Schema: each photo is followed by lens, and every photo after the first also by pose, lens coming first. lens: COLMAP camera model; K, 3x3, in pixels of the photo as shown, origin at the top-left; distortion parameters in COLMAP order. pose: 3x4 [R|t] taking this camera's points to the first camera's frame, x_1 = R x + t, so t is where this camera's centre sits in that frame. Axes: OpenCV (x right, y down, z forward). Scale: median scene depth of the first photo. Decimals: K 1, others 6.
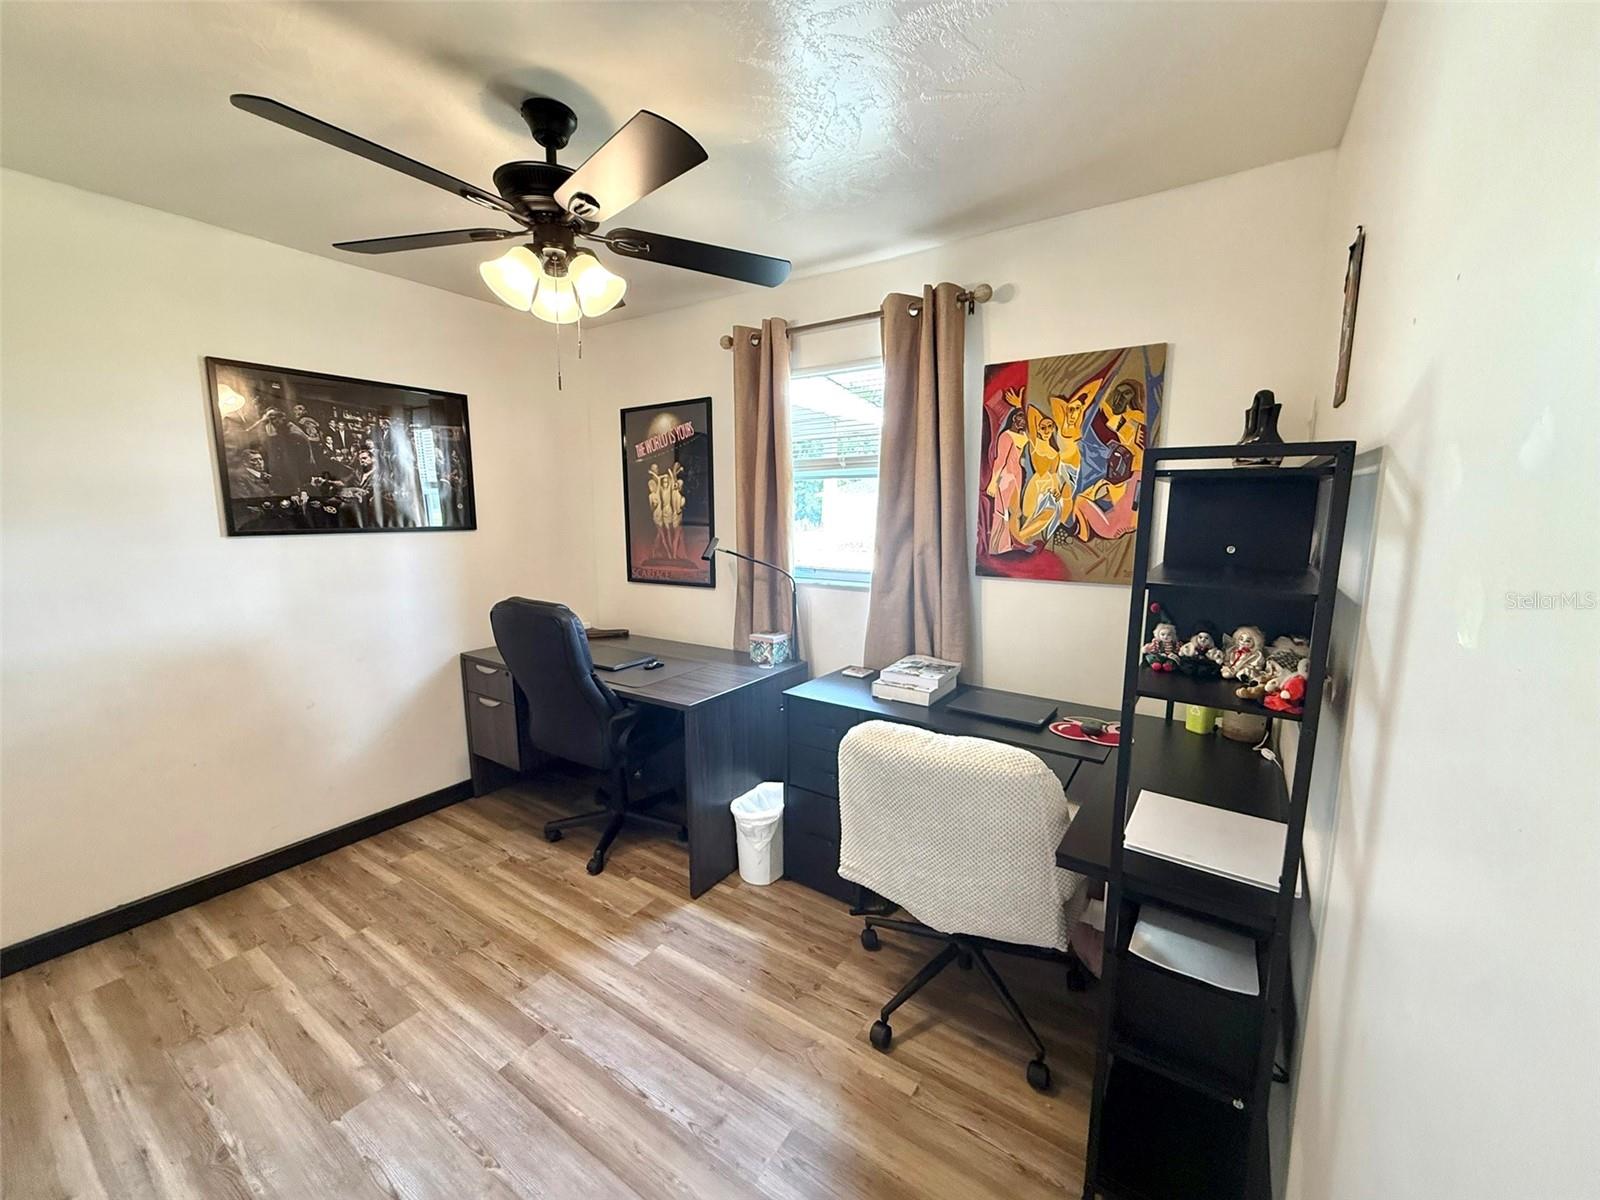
lens RADIAL K [[639.6, 0, 796.5], [0, 639.6, 607.9], [0, 0, 1]] dist [0.000634, 0.000450]
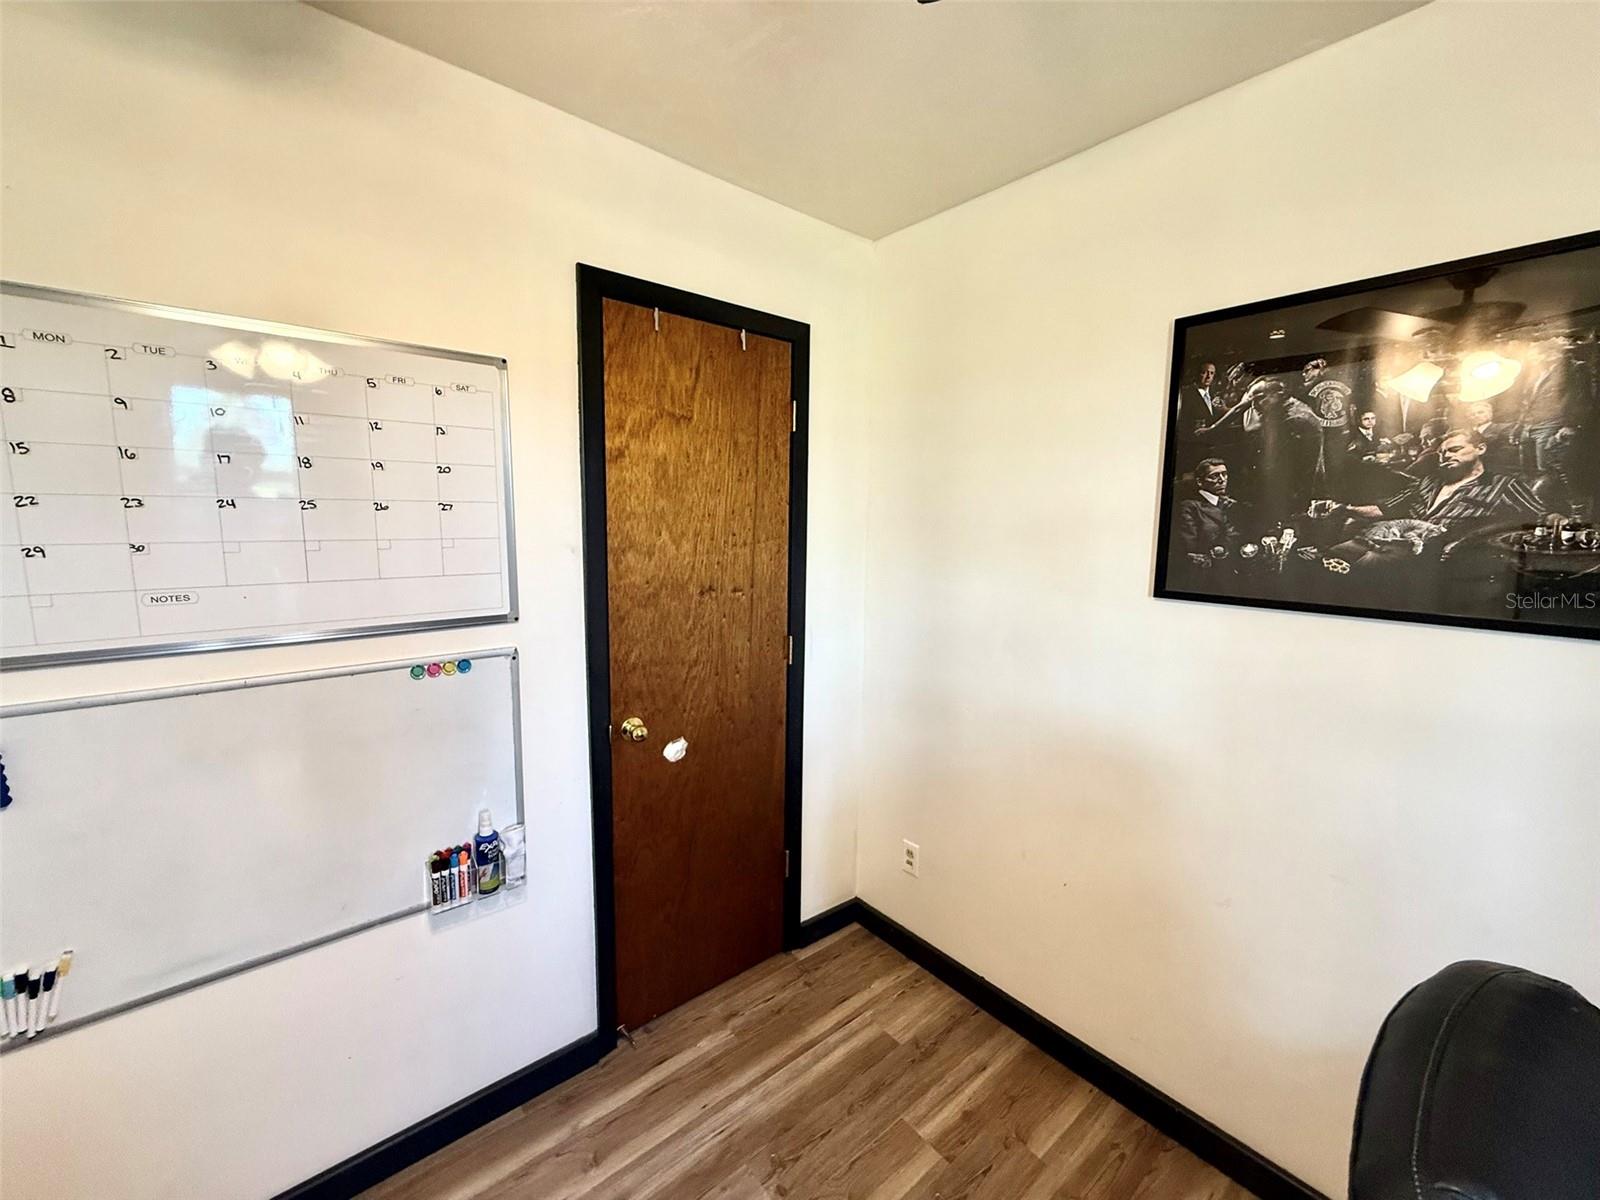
lens RADIAL K [[639.6, 0, 799.8], [0, 639.6, 596.3], [0, 0, 1]] dist [0.000634, 0.000450]
pose [[-0.283377, 0.119919, -0.951481, -0.154546], [-0.151054, 0.974185, 0.167768, -0.155343], [0.947038, 0.191267, -0.257947, 0.767204]]
